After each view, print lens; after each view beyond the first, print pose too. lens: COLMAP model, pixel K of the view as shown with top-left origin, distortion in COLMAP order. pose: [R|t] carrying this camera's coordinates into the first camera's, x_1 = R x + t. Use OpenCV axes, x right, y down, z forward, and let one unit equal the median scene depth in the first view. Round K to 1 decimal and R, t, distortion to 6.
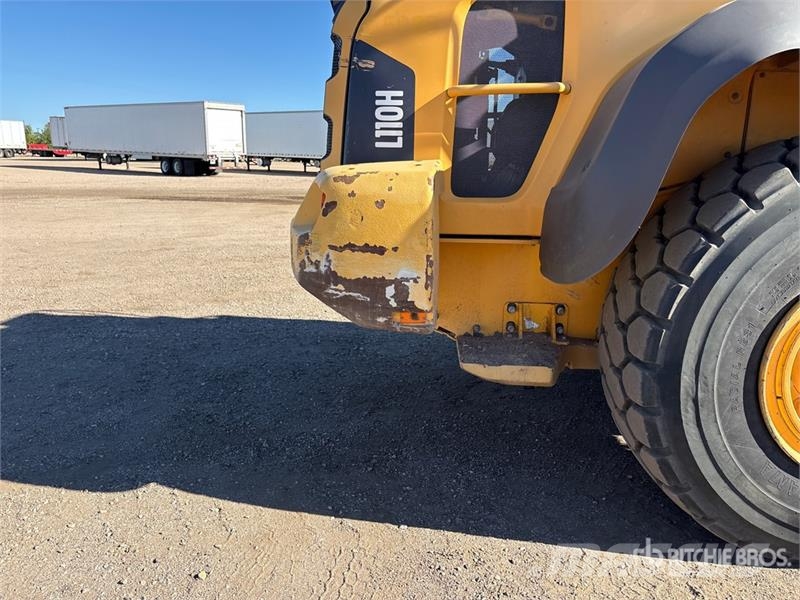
lens RADIAL K [[606.1, 0, 403.4], [0, 606.1, 300.3], [0, 0, 1]] dist [0.015547, -0.007157]
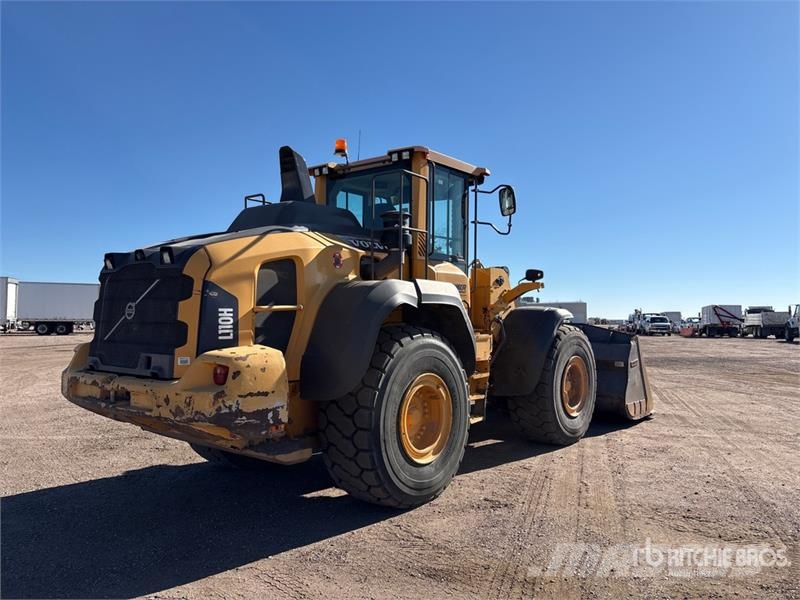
lens RADIAL K [[592.0, 0, 399.6], [0, 592.0, 290.6], [0, 0, 1]] dist [0.025715, -0.006513]
pose [[0.583536, 0.020851, 0.811820, -1.164825], [0.193549, 0.967292, -0.163968, -0.008087], [-0.788685, 0.252808, 0.560414, -0.410223]]
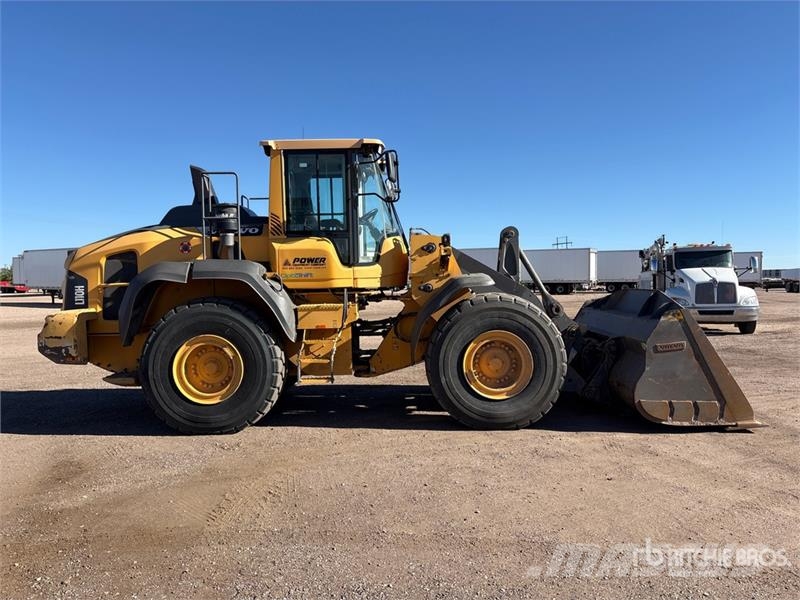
lens RADIAL K [[598.6, 0, 410.2], [0, 598.6, 294.9], [0, 0, 1]] dist [0.066092, -0.100280]
pose [[0.997567, -0.031881, 0.061997, 1.421747], [0.043894, 0.978133, -0.203294, 0.374886], [-0.054161, 0.205520, 0.977153, -1.993223]]
